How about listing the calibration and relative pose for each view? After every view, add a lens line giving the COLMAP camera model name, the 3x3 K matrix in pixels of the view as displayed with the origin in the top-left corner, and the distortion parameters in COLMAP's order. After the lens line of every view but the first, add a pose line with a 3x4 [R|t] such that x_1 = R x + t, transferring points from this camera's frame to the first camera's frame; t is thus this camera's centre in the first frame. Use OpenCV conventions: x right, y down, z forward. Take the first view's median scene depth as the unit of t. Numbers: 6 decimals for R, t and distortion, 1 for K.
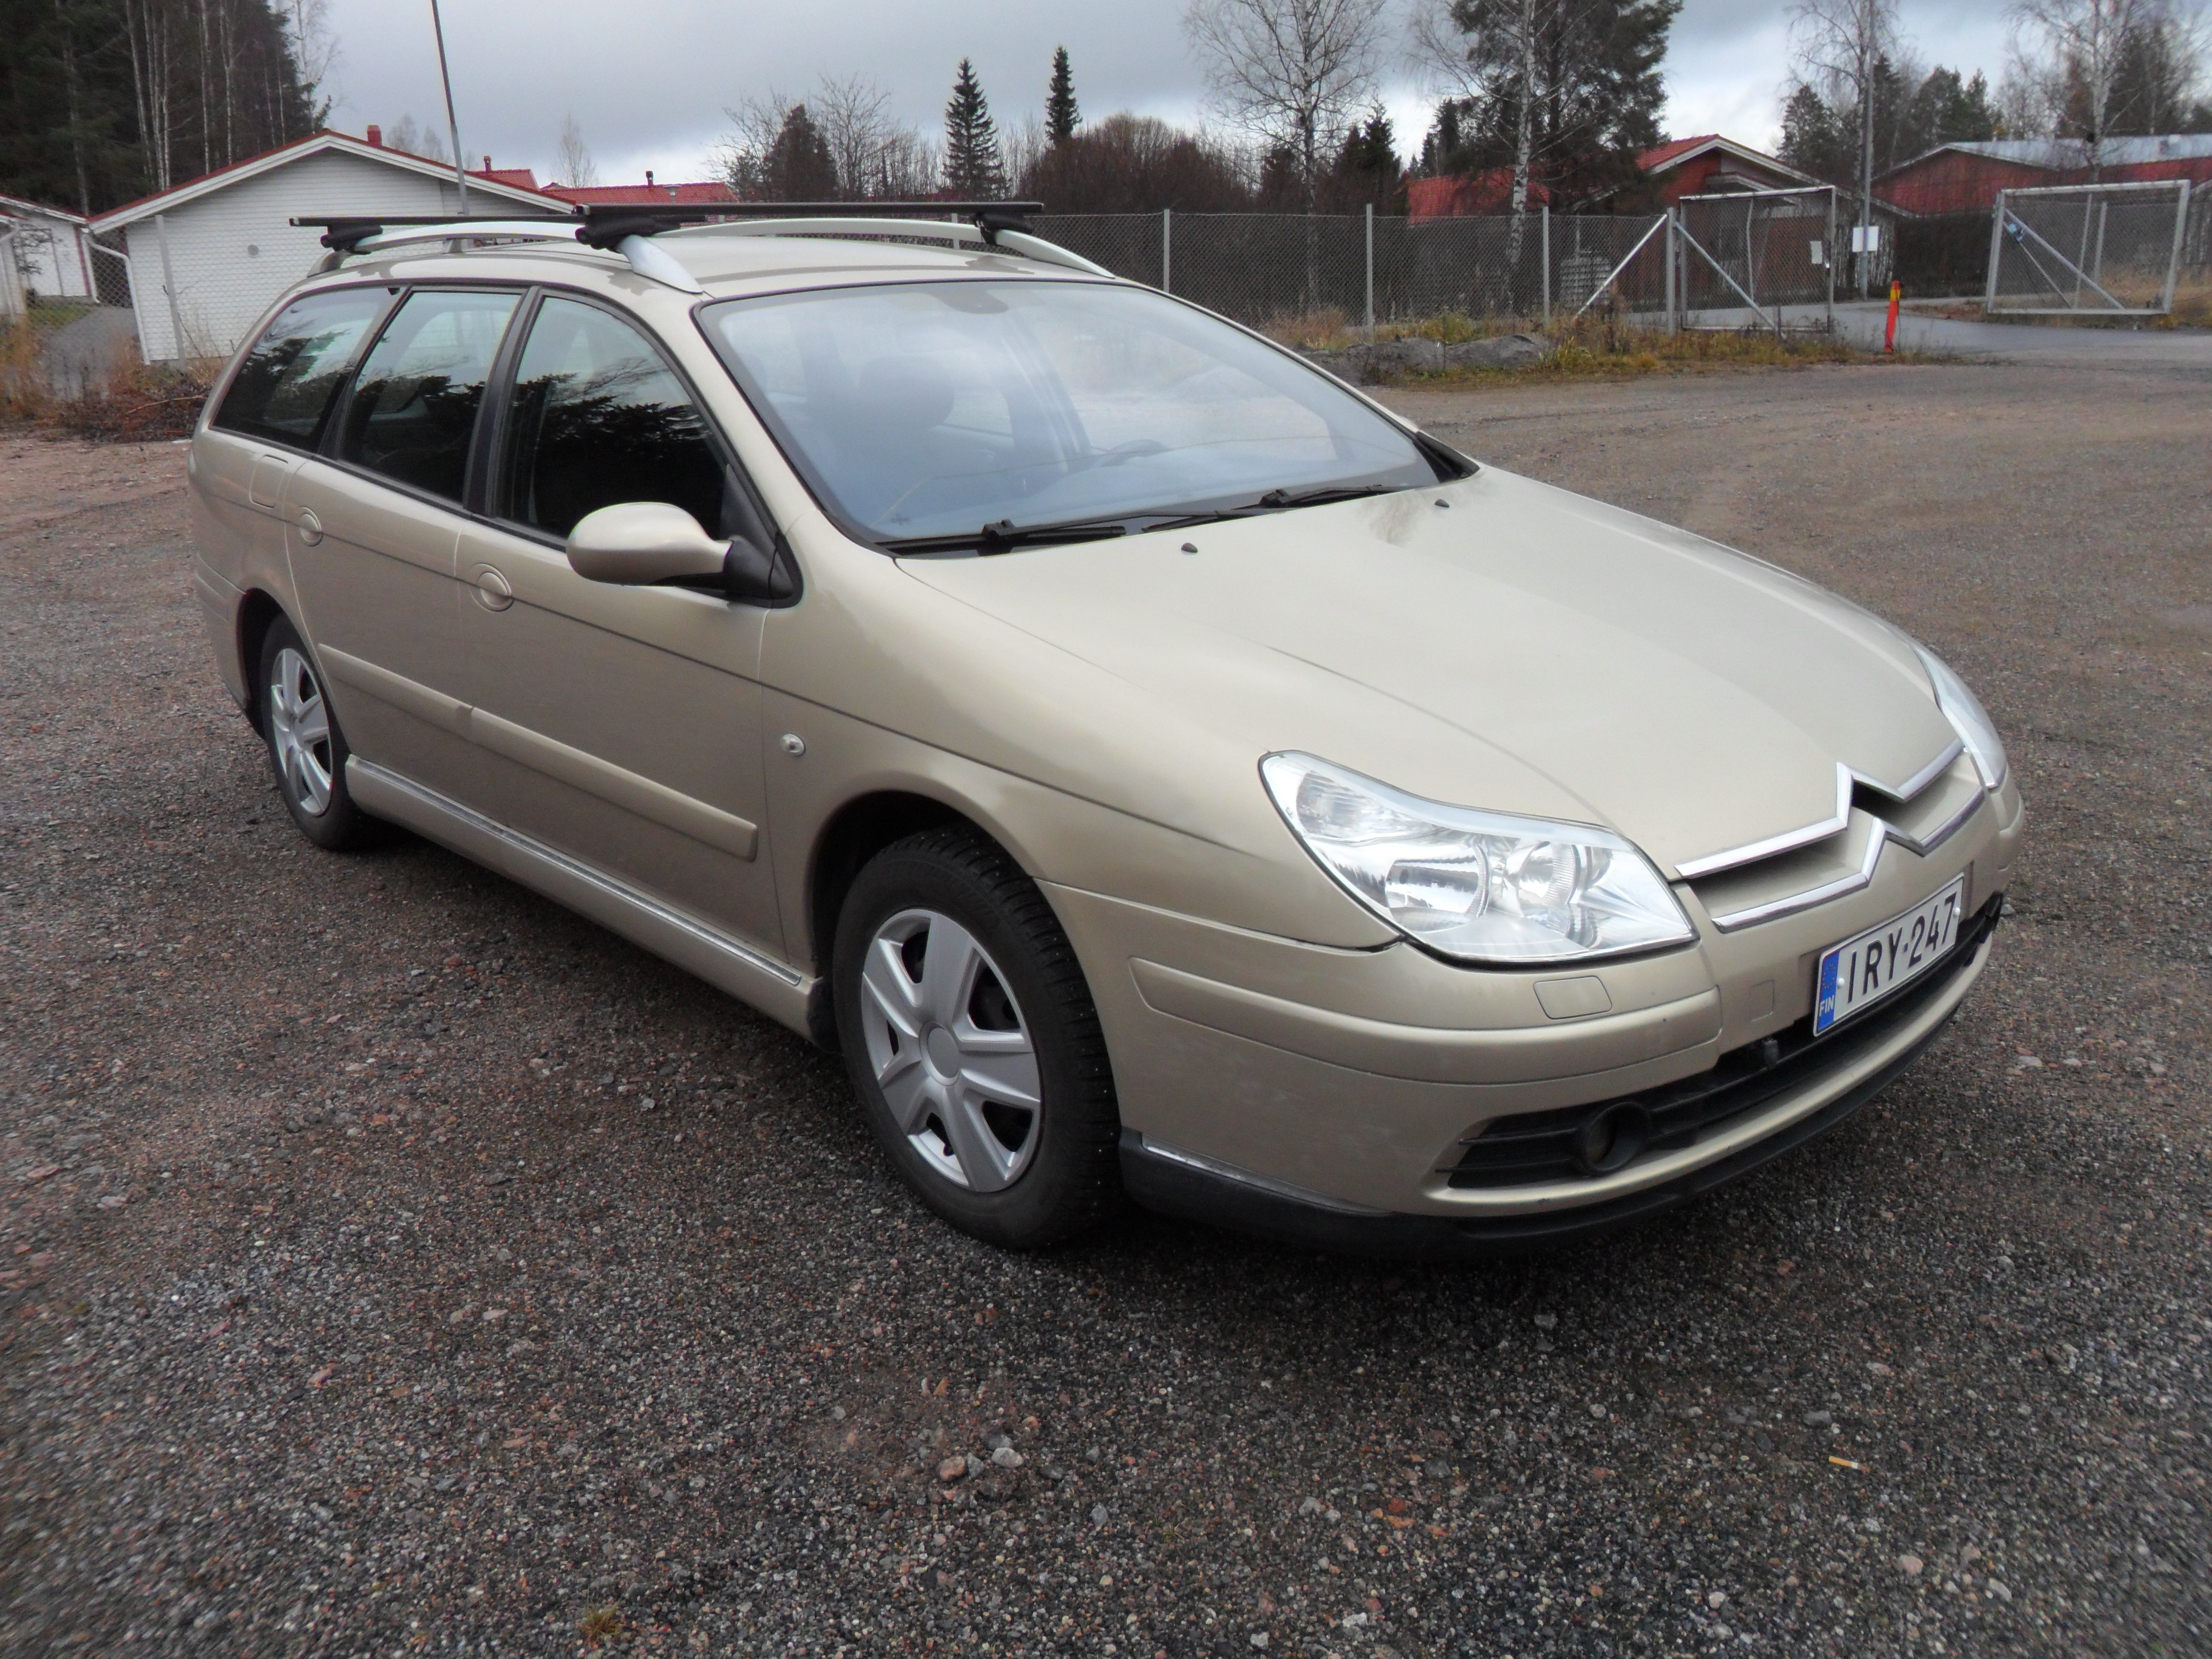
lens RADIAL K [[1745.6, 0, 1106.0], [0, 1745.6, 829.5], [0, 0, 1]] dist [-0.015837, -0.000341]
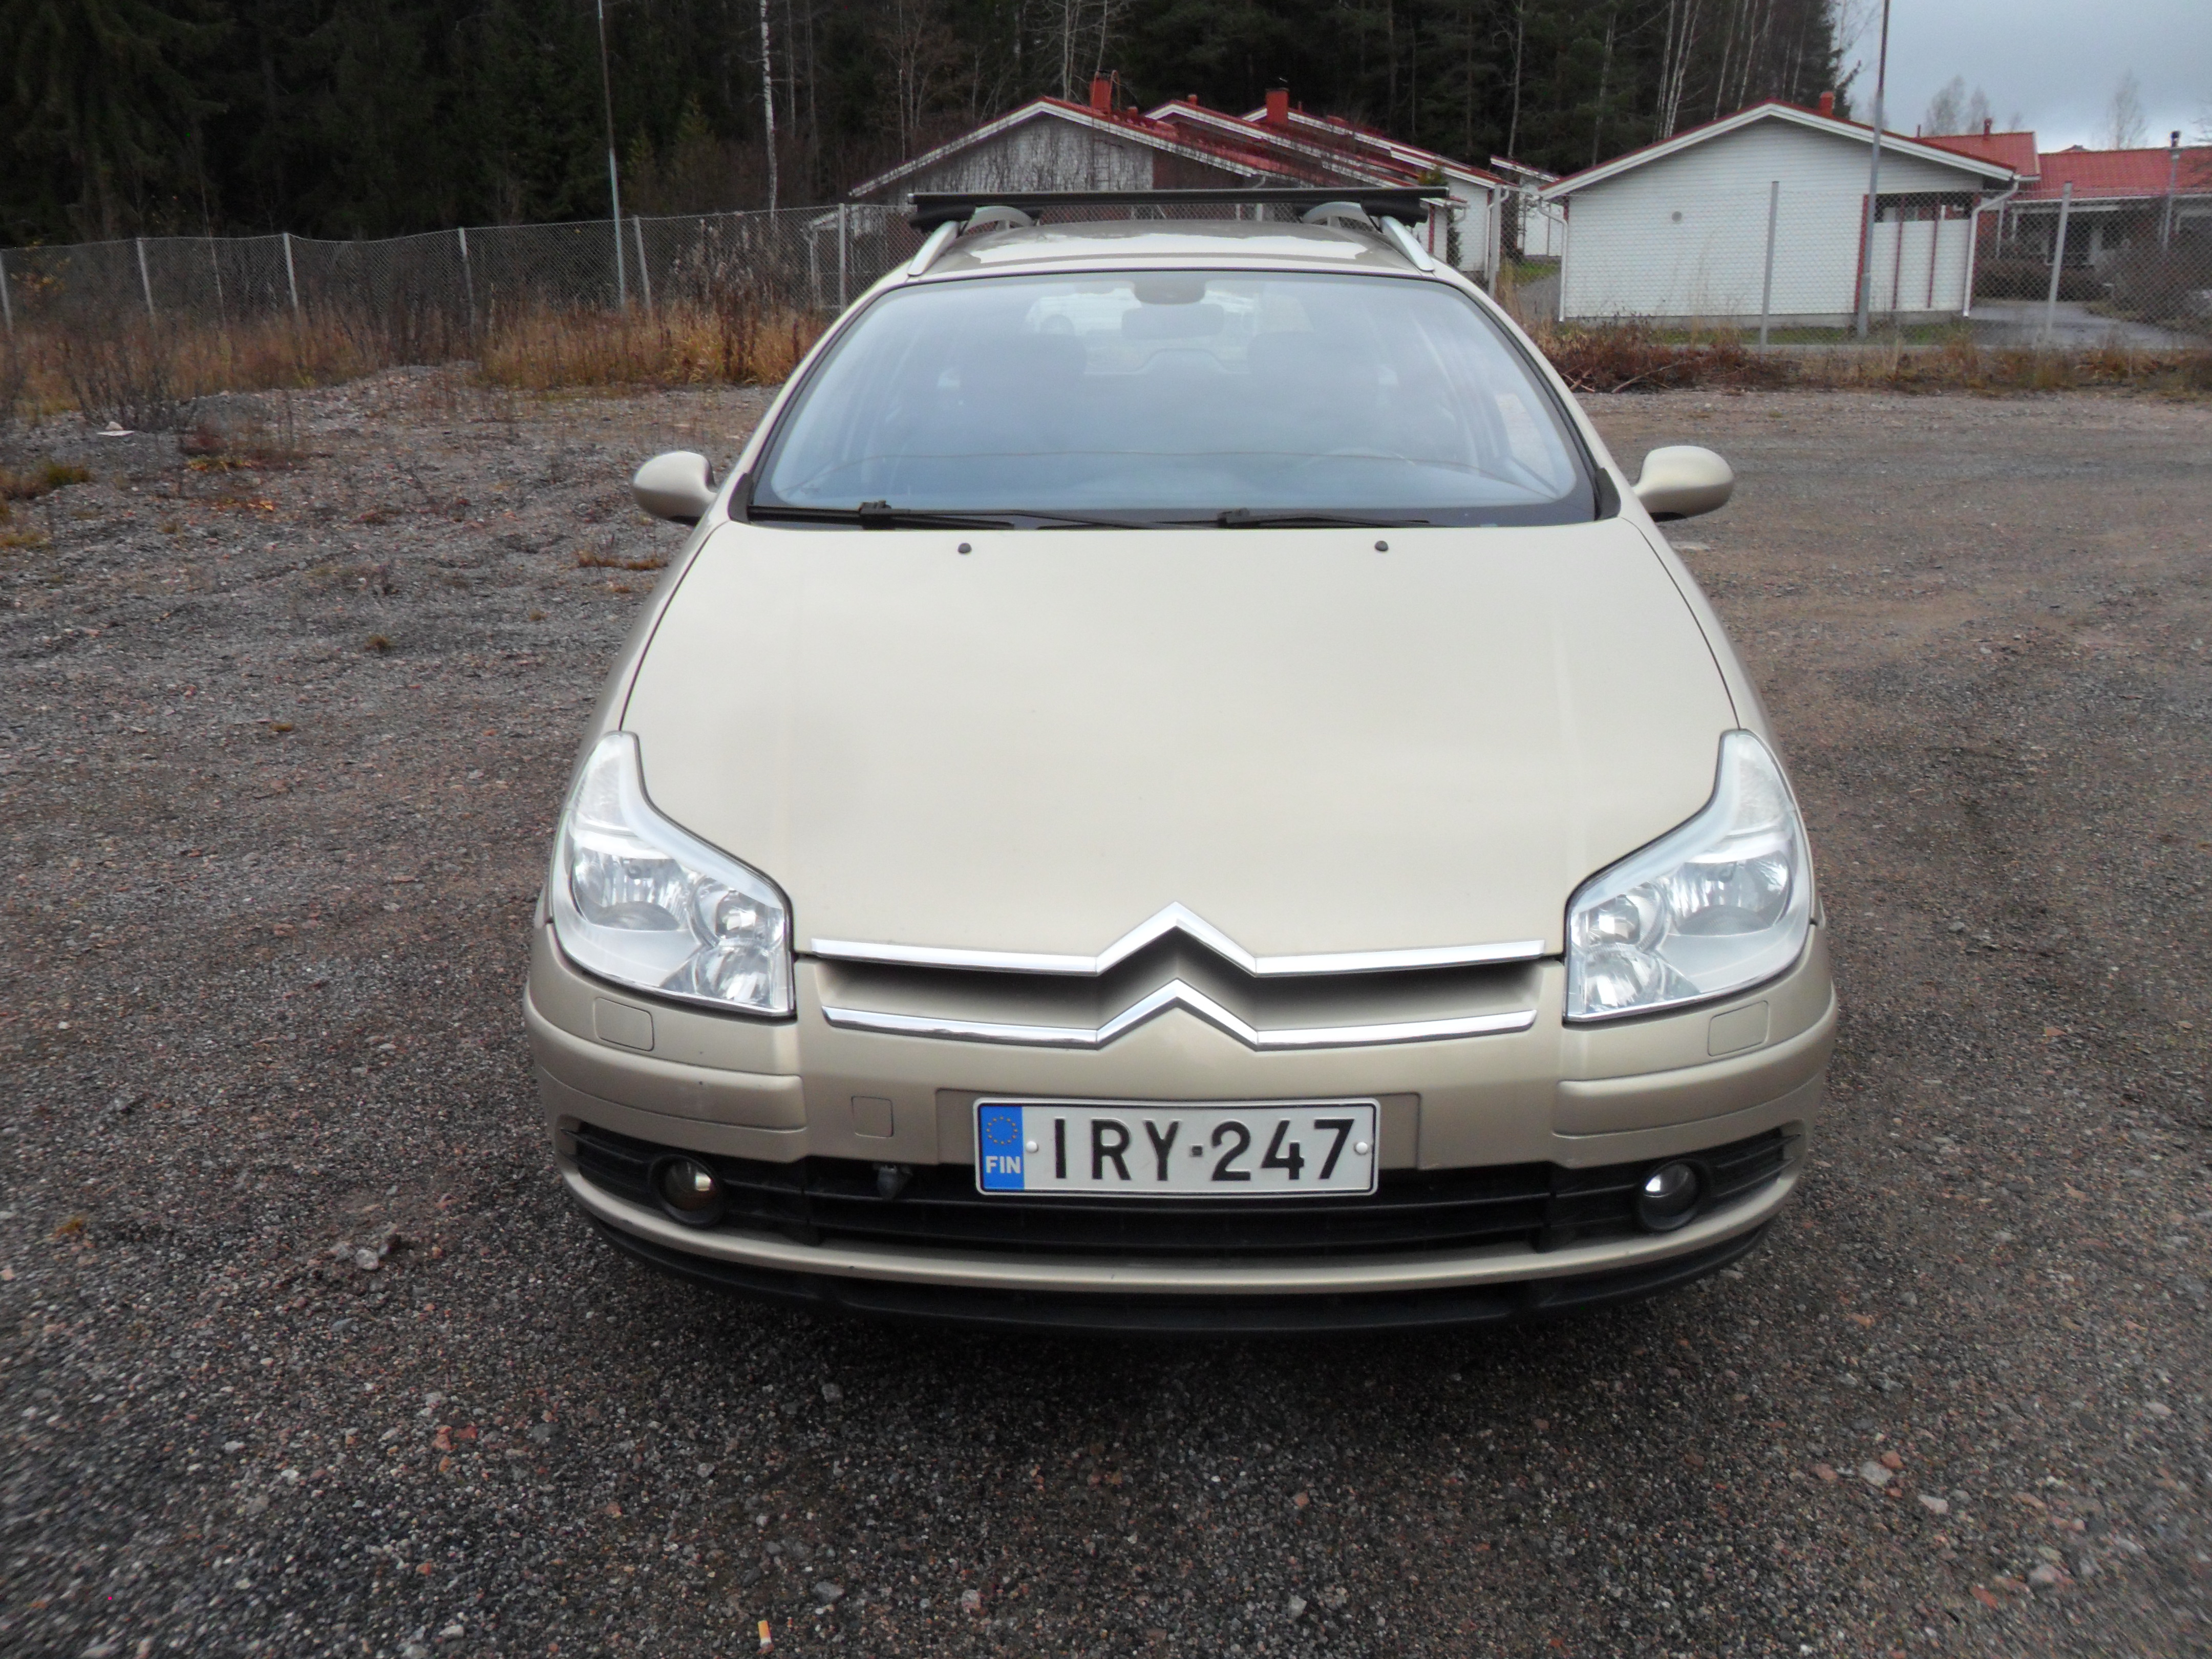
lens RADIAL K [[1745.6, 0, 1106.0], [0, 1745.6, 829.5], [0, 0, 1]] dist [-0.015837, -0.000341]
pose [[0.719775, 0.232320, -0.654180, 0.882884], [-0.220946, 0.970003, 0.101378, -0.139441], [0.658109, 0.071569, 0.749514, 0.357245]]
